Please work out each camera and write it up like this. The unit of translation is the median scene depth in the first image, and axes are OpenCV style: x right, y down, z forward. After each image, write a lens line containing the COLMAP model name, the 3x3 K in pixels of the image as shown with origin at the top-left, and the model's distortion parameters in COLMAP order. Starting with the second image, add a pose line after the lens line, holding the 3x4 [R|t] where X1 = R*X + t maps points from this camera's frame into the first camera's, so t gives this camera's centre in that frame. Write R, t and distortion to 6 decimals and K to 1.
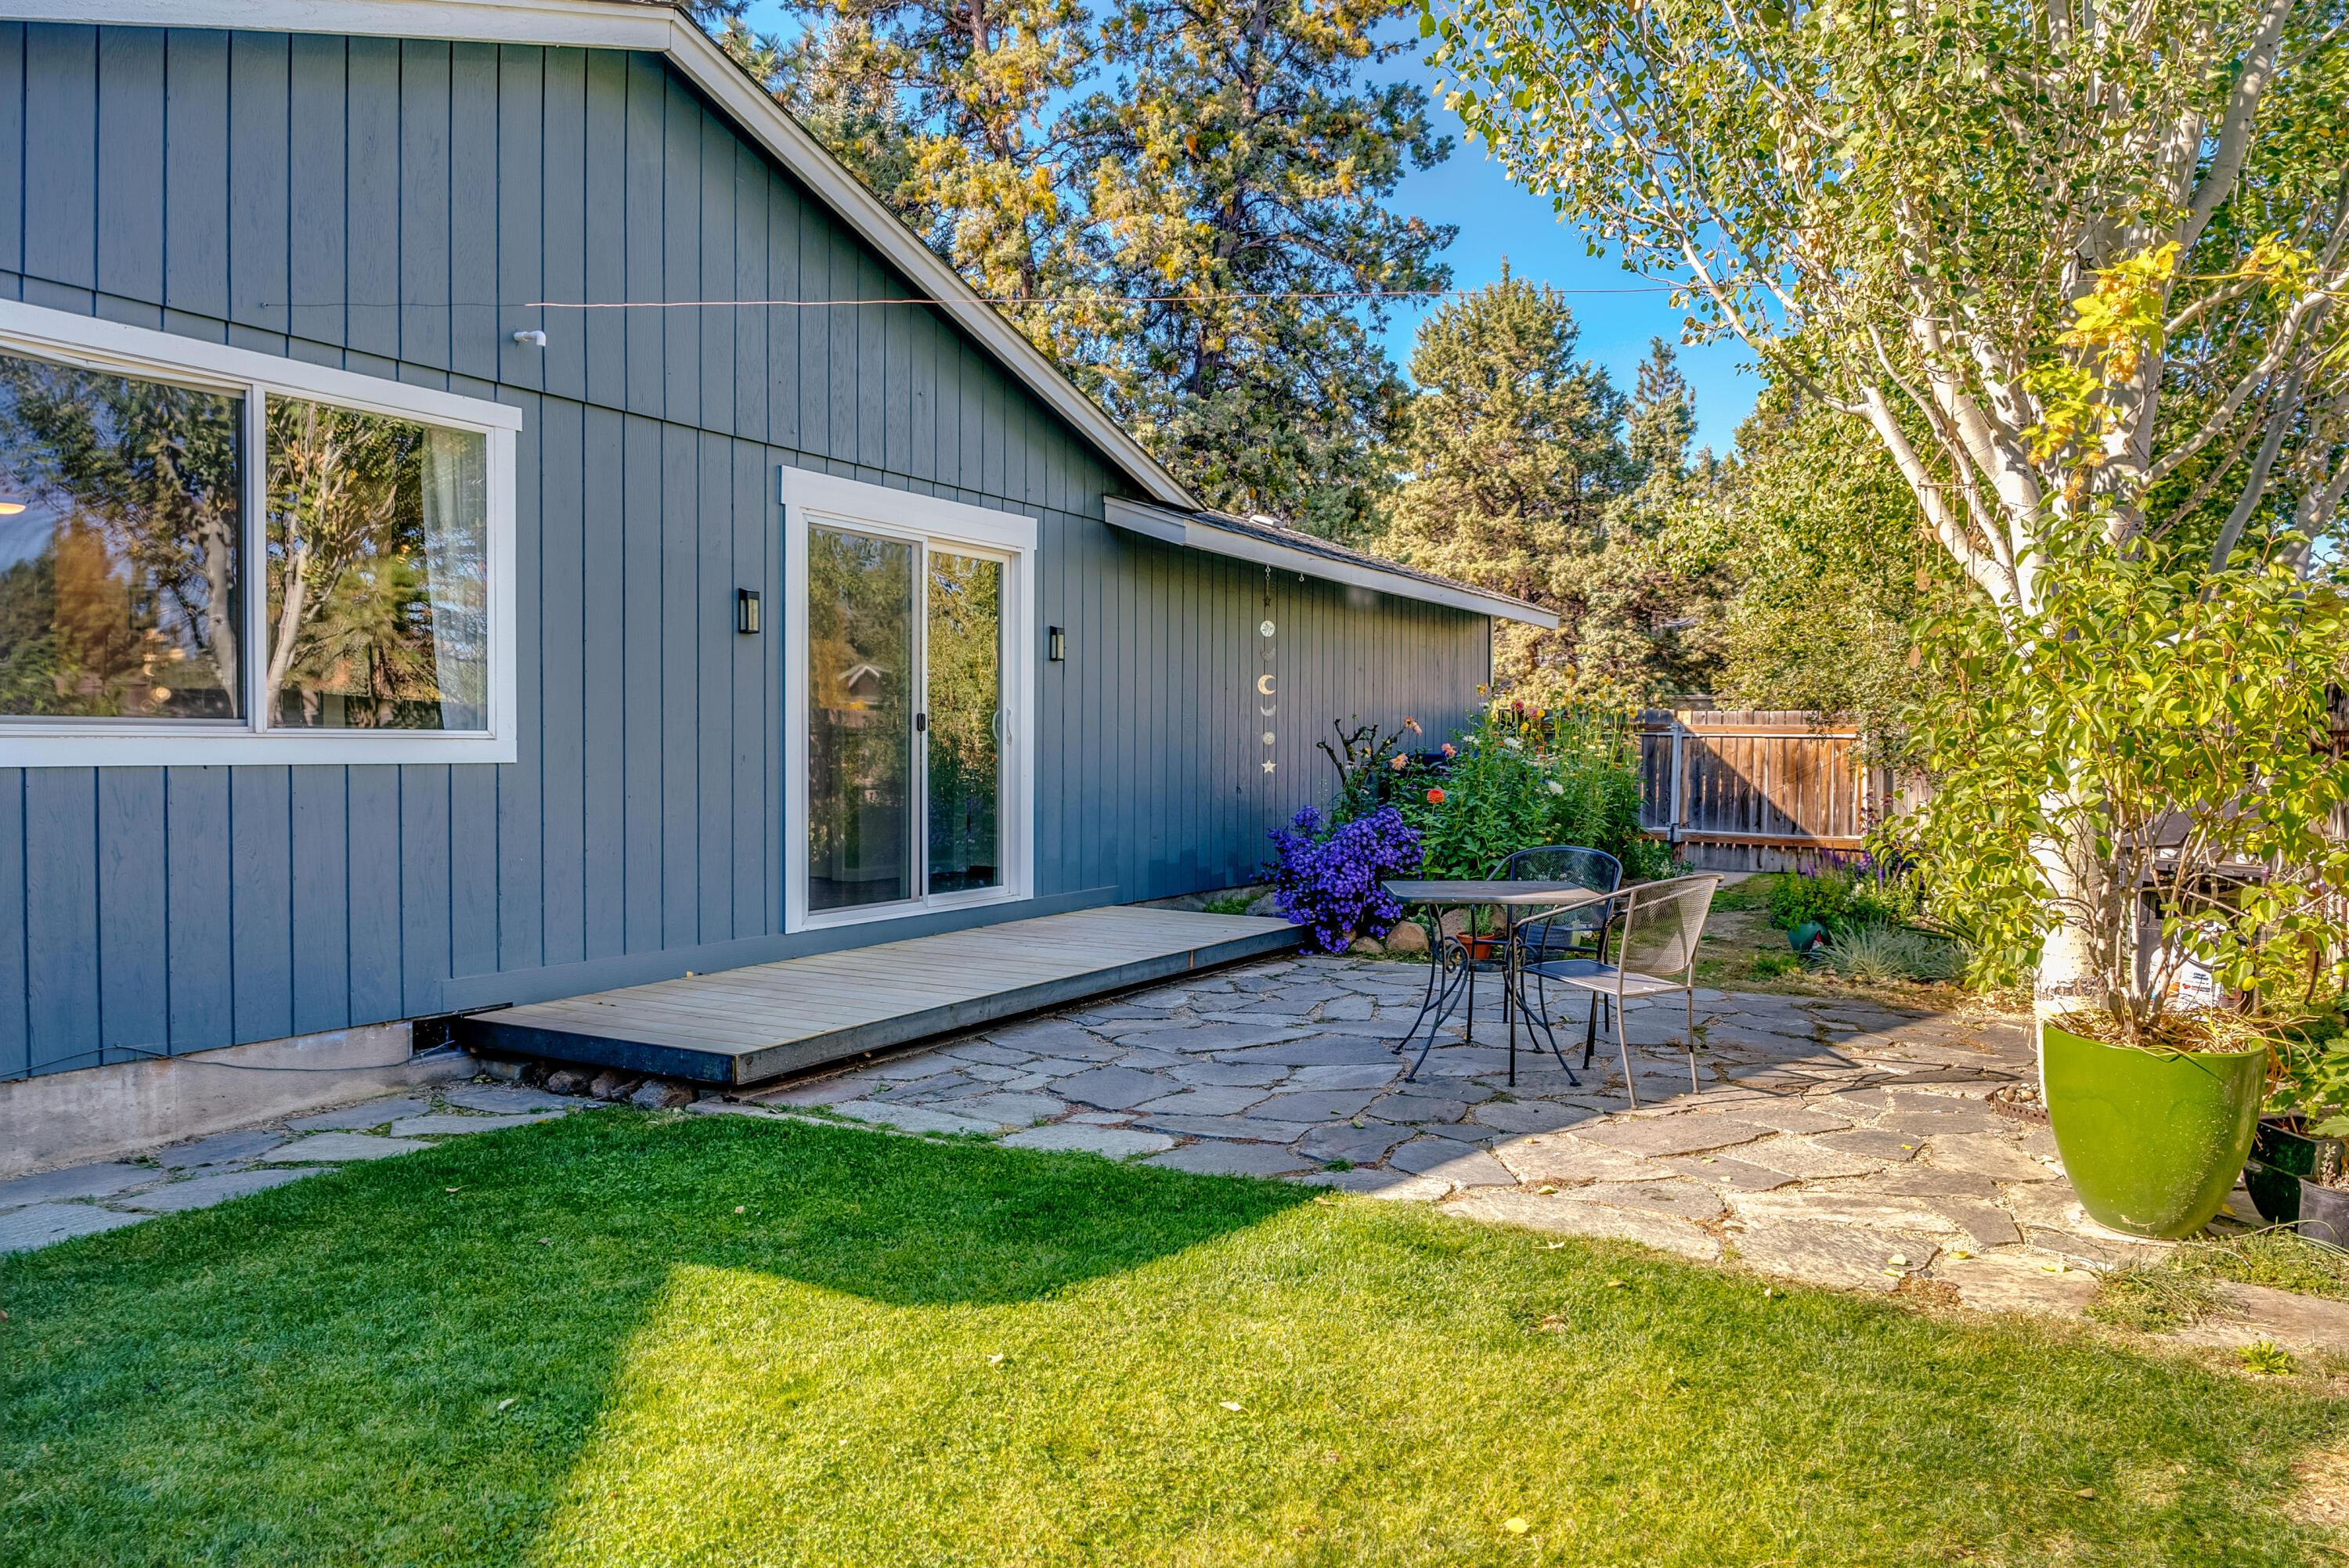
lens RADIAL K [[1593.1, 0, 1184.7], [0, 1593.1, 811.6], [0, 0, 1]] dist [-0.004080, -0.010334]
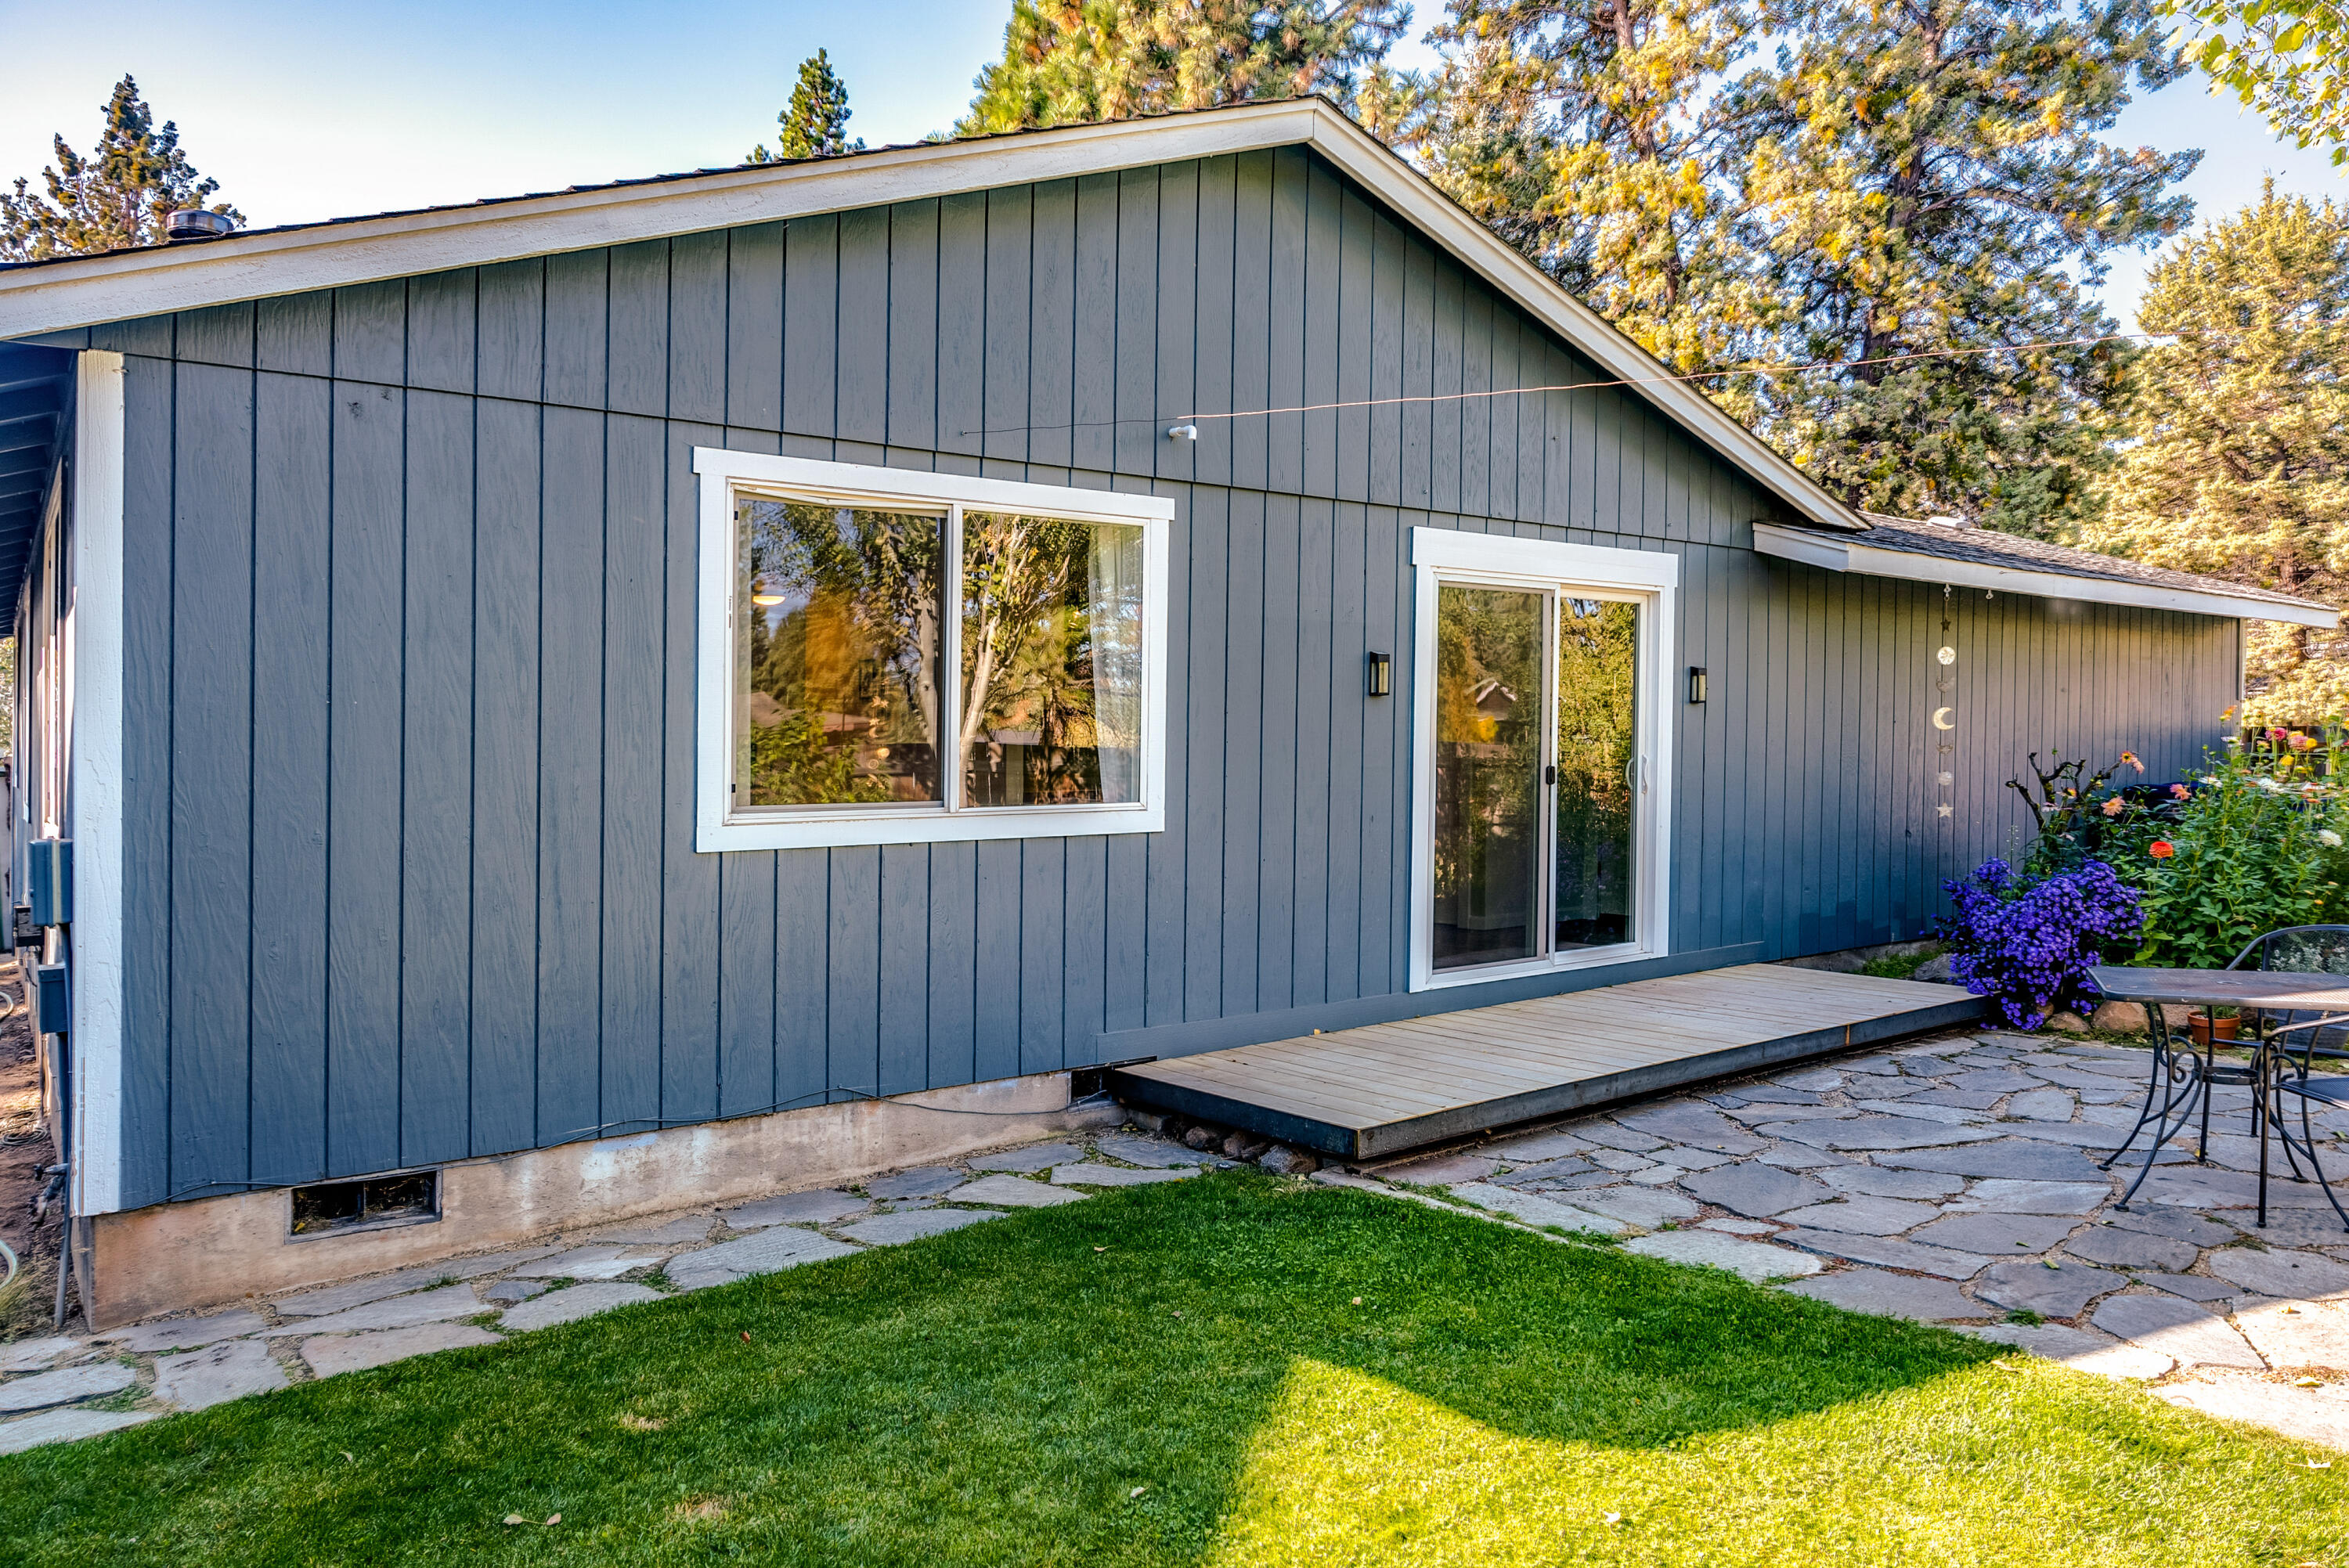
lens RADIAL K [[1611.4, 0, 1174.5], [0, 1611.4, 784.0], [0, 0, 1]] dist [-0.002367, -0.000402]
pose [[0.922835, 0.012393, -0.384997, 0.001544], [-0.018290, 0.999765, -0.011661, -0.026322], [0.384762, 0.017803, 0.922844, 0.001557]]
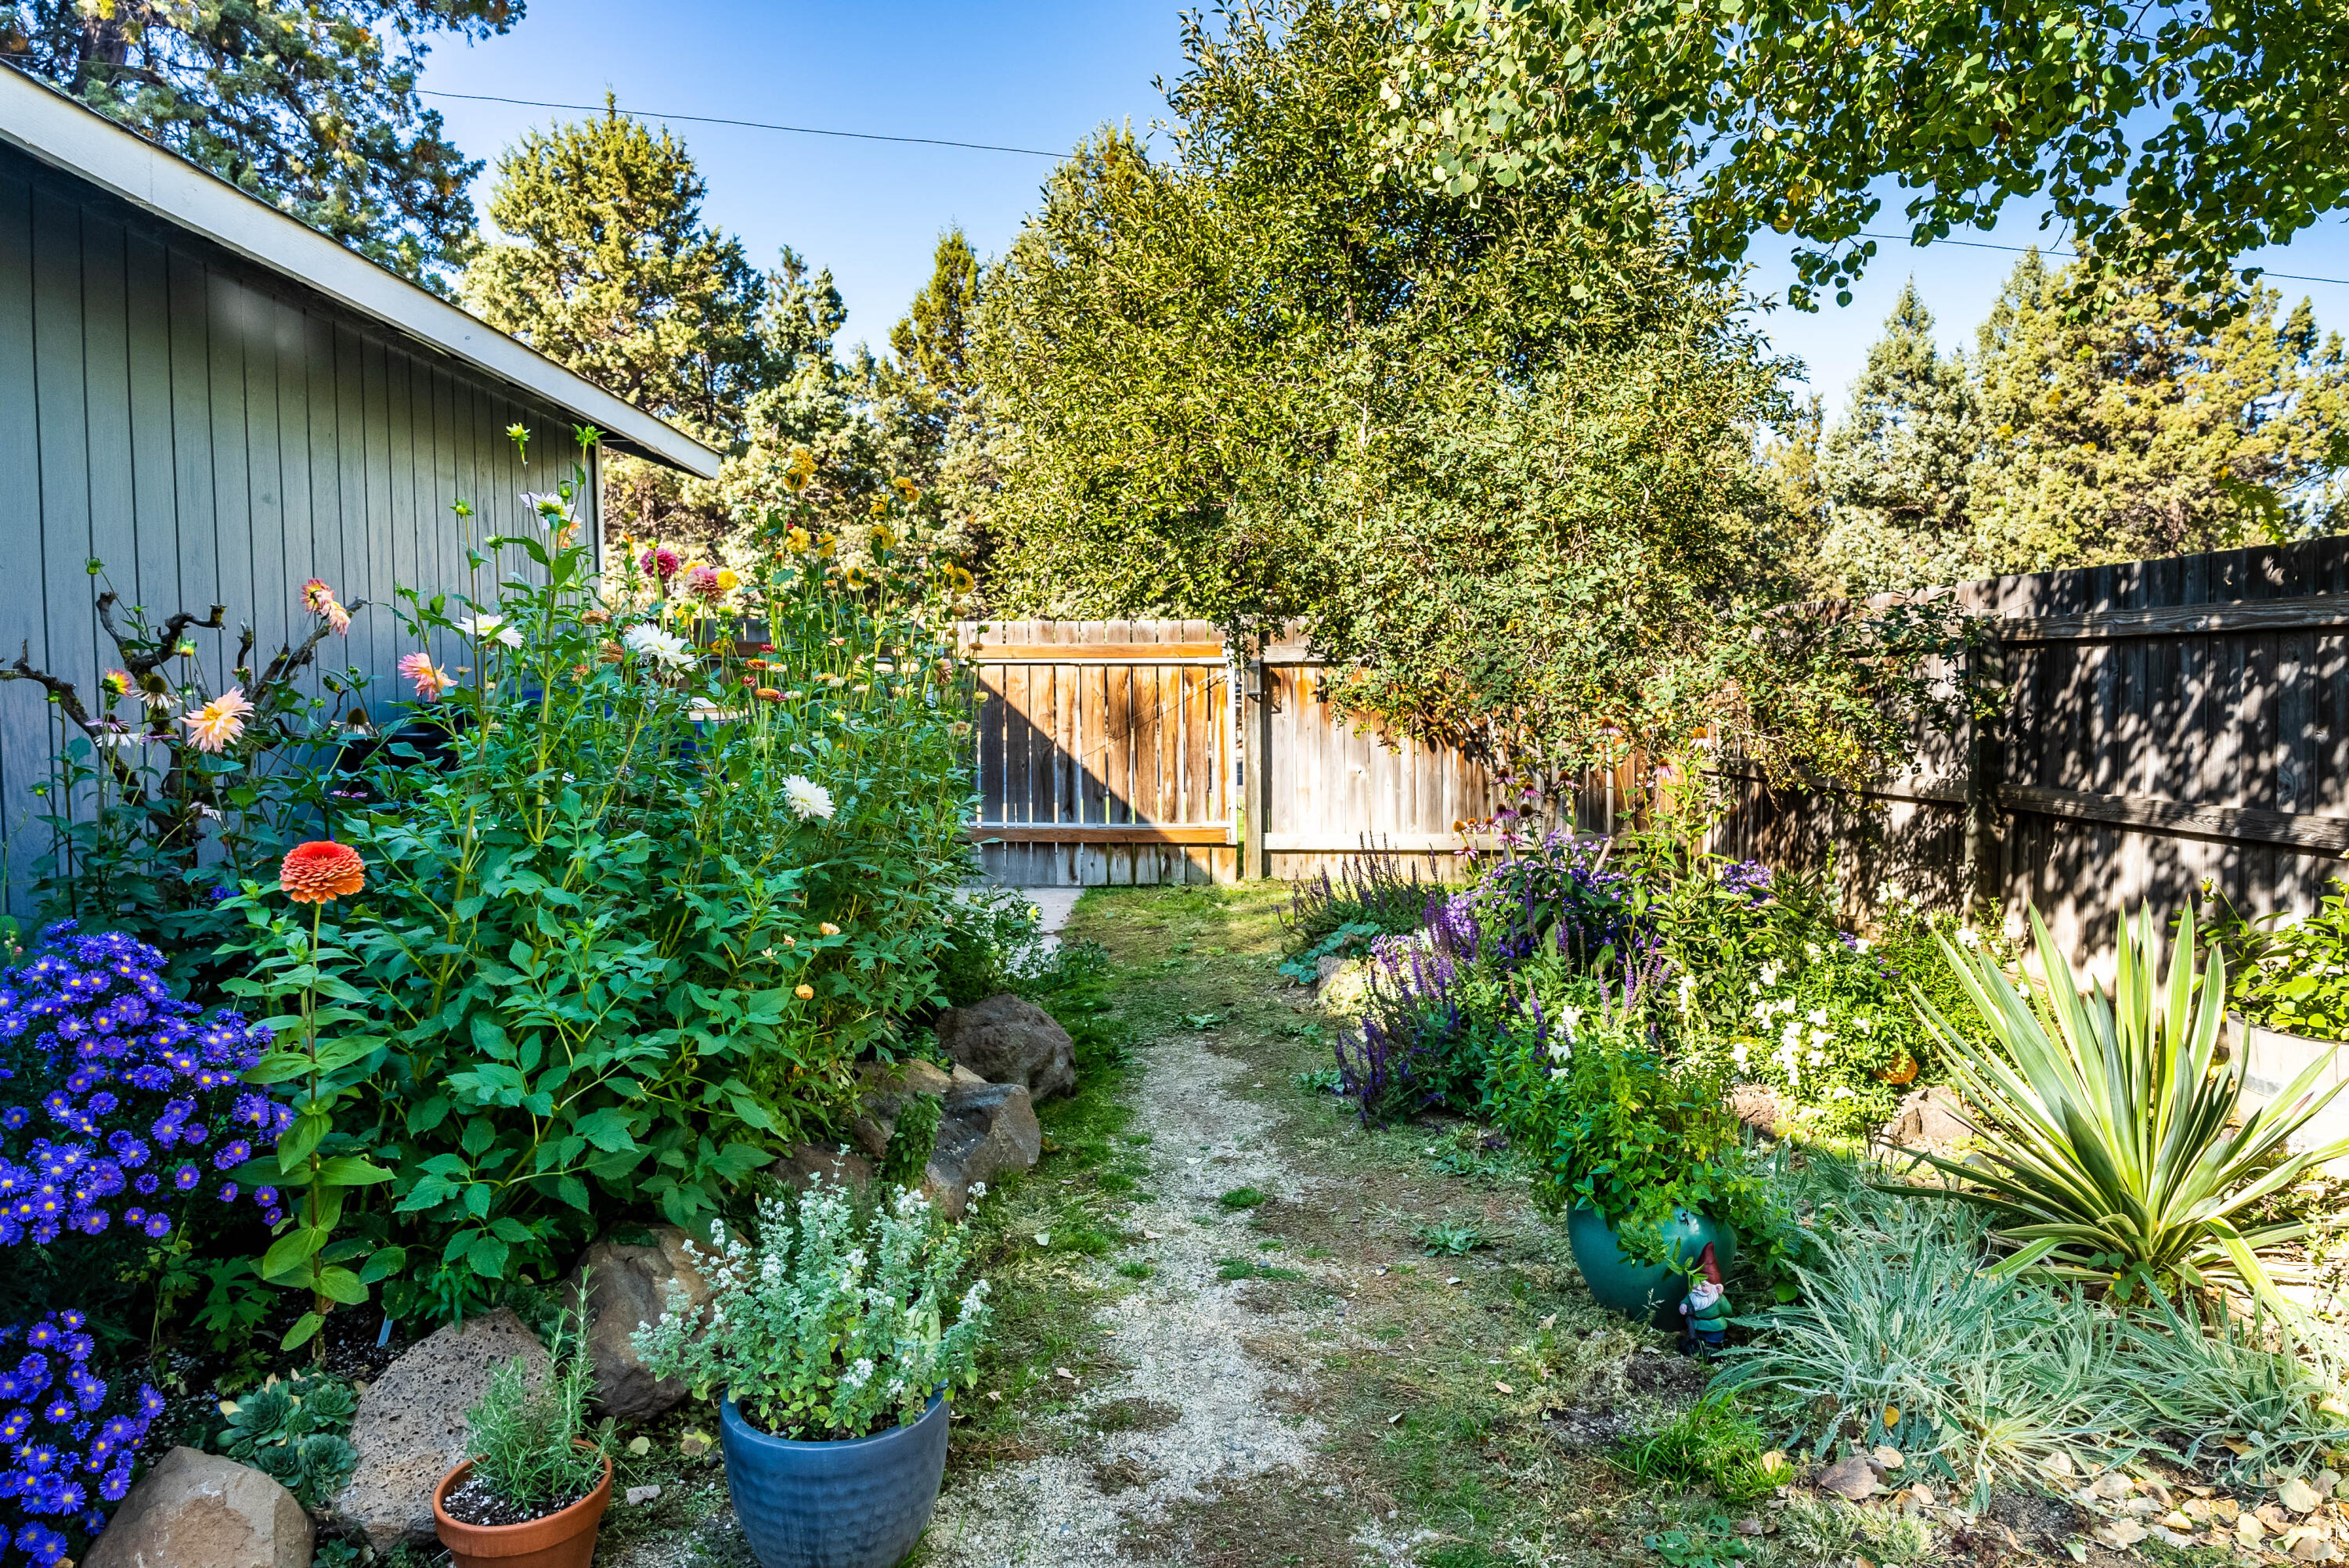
lens RADIAL K [[1611.4, 0, 1174.5], [0, 1611.4, 784.0], [0, 0, 1]] dist [-0.002367, -0.000402]
pose [[0.866218, -0.036145, 0.498357, 0.166820], [0.029131, 0.999337, 0.021848, -0.024692], [-0.498816, -0.004407, 0.866697, 0.829969]]
